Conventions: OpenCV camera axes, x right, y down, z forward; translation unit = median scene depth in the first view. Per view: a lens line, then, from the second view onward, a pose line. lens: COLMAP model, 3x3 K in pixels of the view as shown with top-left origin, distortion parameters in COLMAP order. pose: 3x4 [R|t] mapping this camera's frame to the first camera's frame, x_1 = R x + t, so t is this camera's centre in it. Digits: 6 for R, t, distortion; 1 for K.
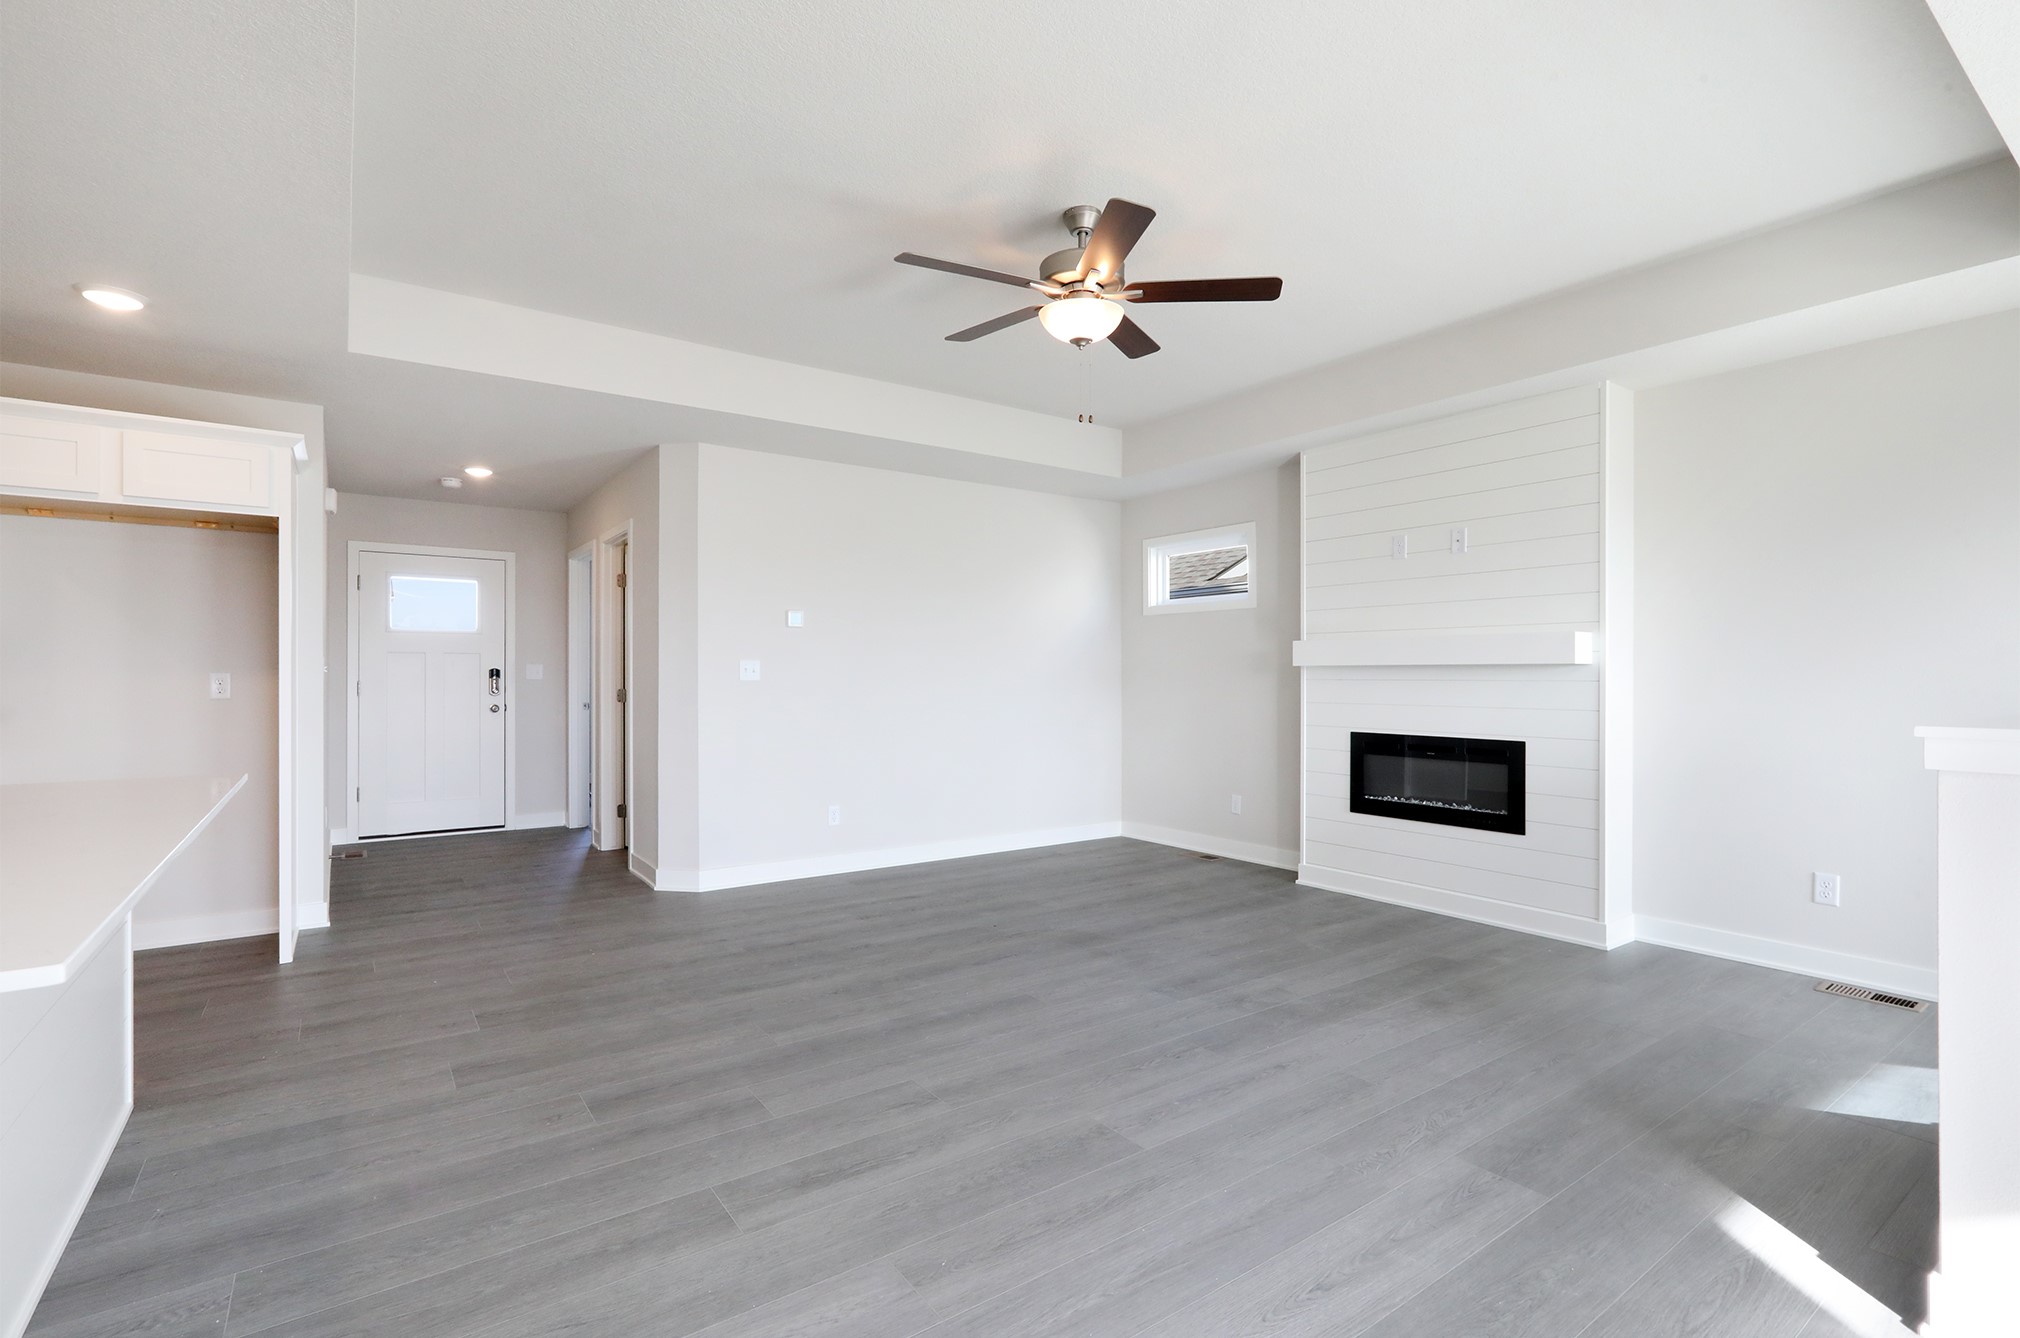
lens RADIAL K [[928.4, 0, 1022.5], [0, 928.4, 663.6], [0, 0, 1]] dist [-0.013713, 0.004179]
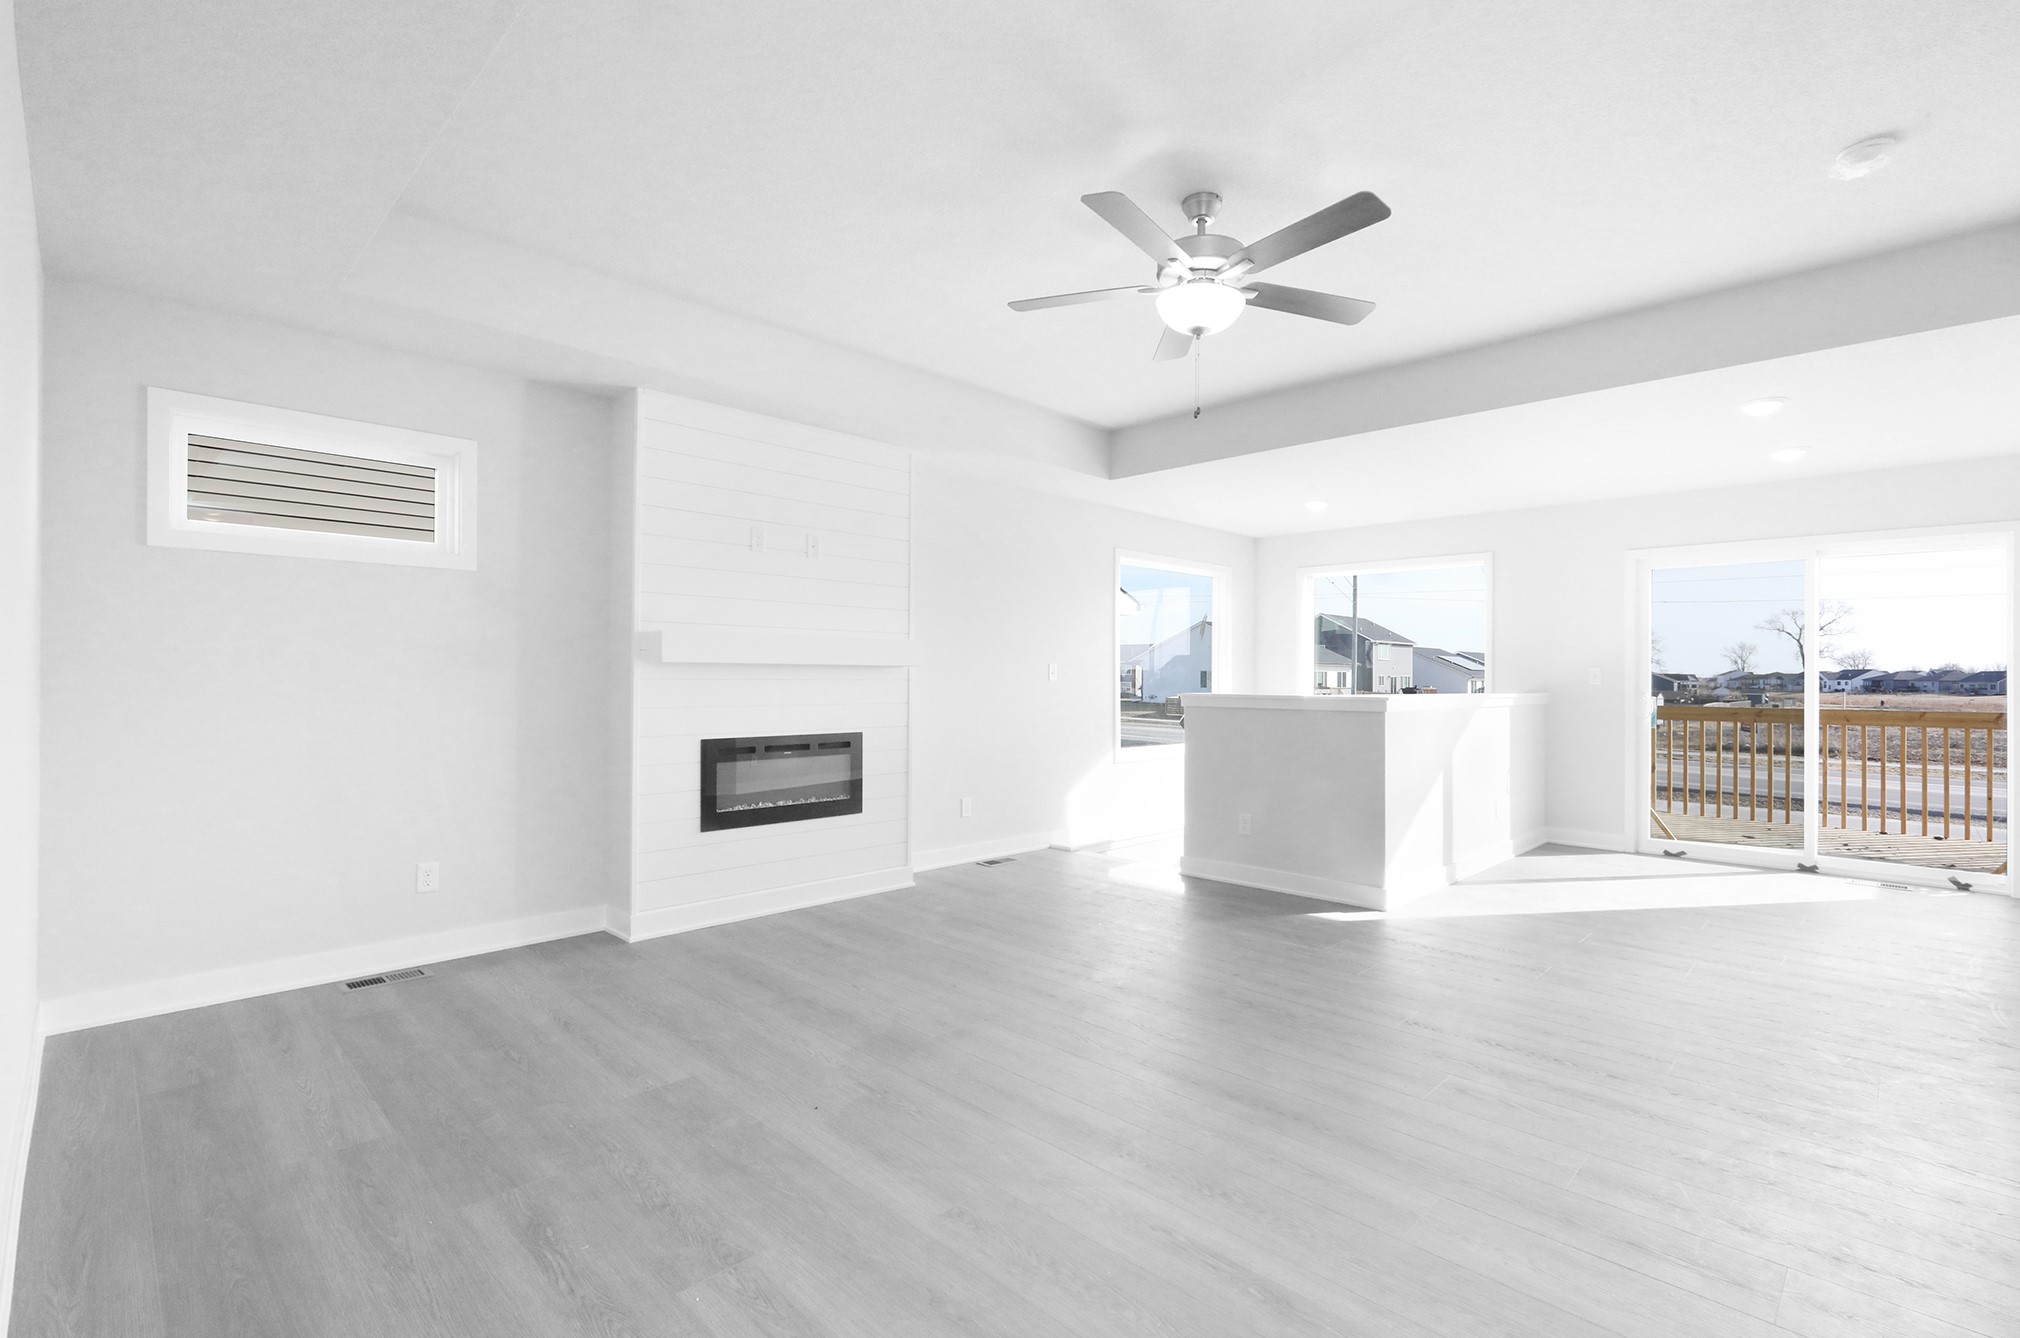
lens RADIAL K [[928.4, 0, 1020.3], [0, 928.4, 664.1], [0, 0, 1]] dist [-0.013713, 0.004179]
pose [[-0.164808, 0.007360, 0.986298, -0.602543], [-0.023817, 0.999651, -0.011440, 0.006706], [-0.986038, -0.025376, -0.164575, 0.935973]]
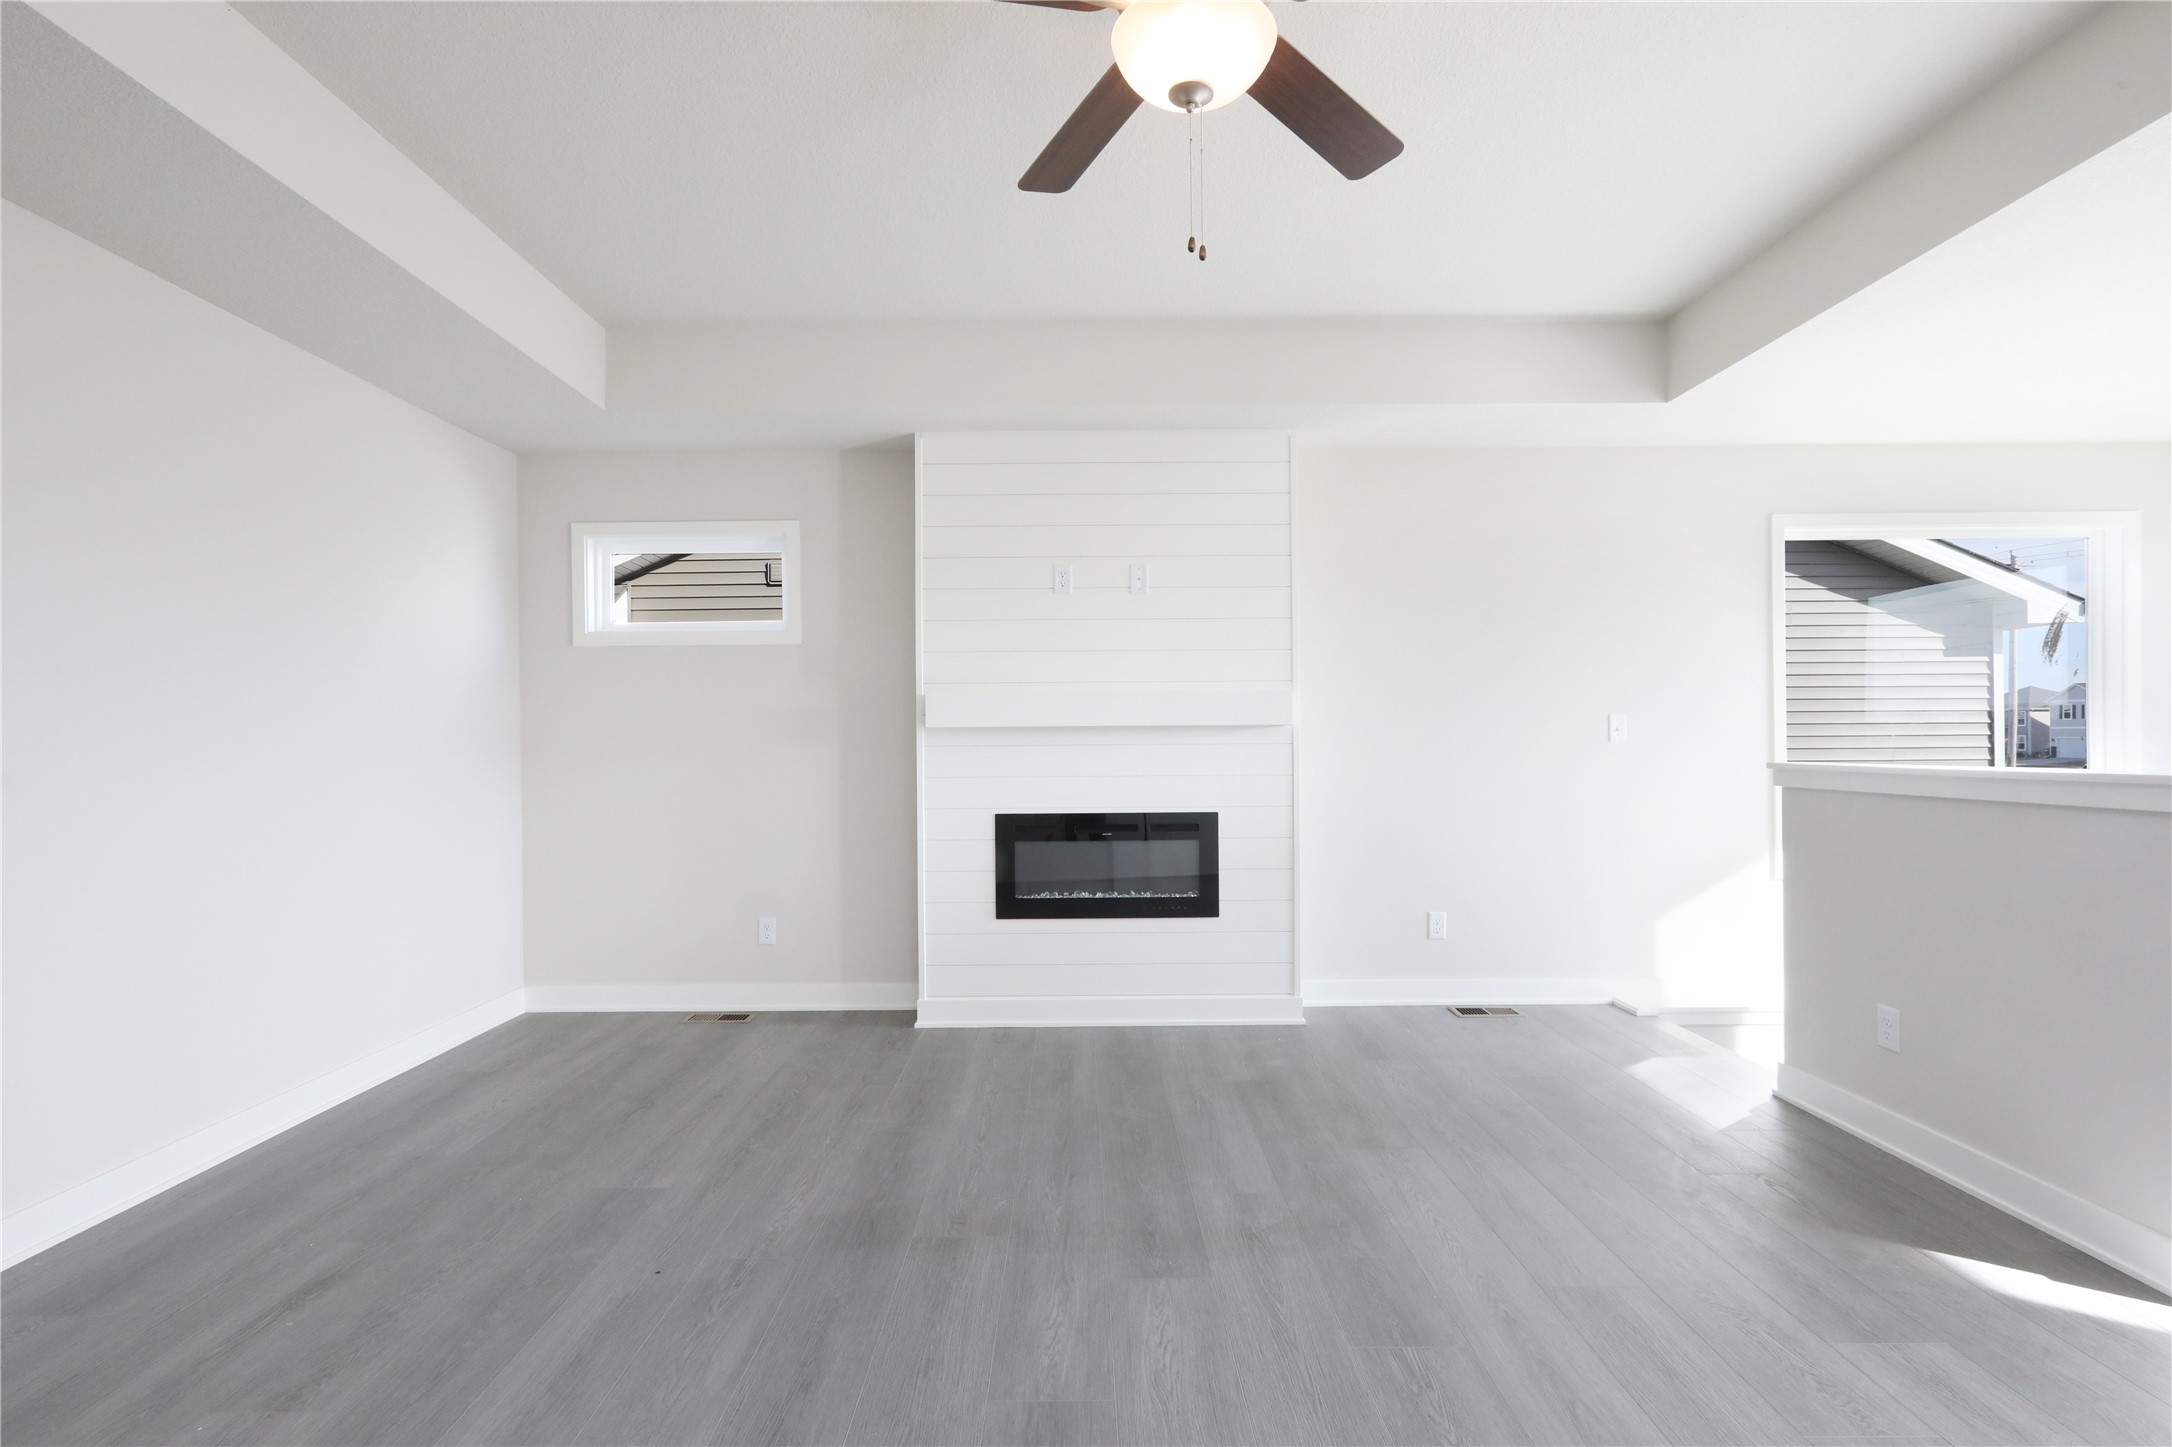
lens RADIAL K [[998.2, 0, 1075.8], [0, 998.2, 743.0], [0, 0, 1]] dist [-0.013713, 0.004179]
pose [[0.595436, -0.011077, 0.803326, -0.294586], [-0.002173, 0.999879, 0.015398, 0.002382], [-0.803400, -0.010914, 0.595340, 0.502532]]
